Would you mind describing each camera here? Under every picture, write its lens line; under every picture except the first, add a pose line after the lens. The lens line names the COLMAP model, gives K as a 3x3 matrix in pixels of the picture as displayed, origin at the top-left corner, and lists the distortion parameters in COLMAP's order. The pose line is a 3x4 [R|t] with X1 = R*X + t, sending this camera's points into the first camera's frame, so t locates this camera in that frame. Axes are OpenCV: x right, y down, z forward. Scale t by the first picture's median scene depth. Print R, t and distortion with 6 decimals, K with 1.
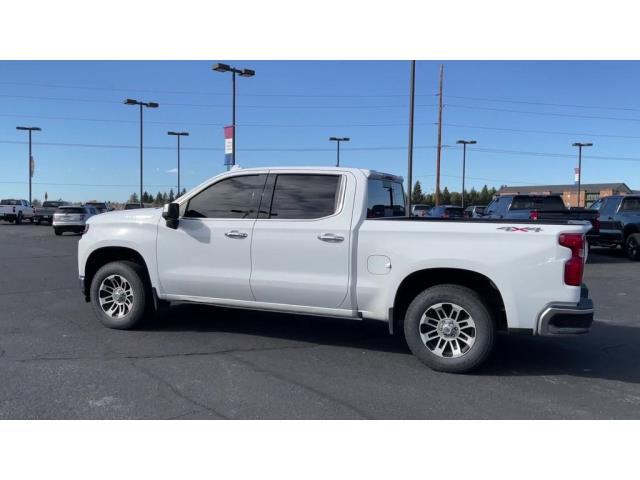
lens RADIAL K [[623.6, 0, 318.6], [0, 623.6, 212.5], [0, 0, 1]] dist [0.004815, -0.221000]
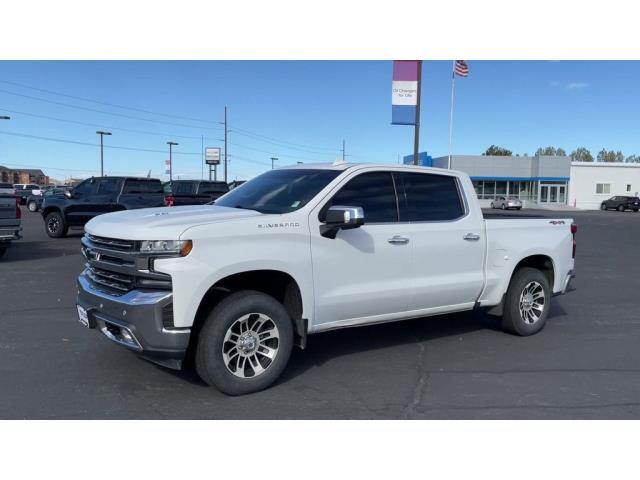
lens RADIAL K [[562.0, 0, 320.0], [0, 562.0, 240.0], [0, 0, 1]] dist [0.095901, -0.150870]
pose [[0.491198, -0.074443, 0.867861, -0.894896], [-0.012652, 0.995626, 0.092564, -0.038691], [-0.870956, -0.056447, 0.488108, 0.714253]]
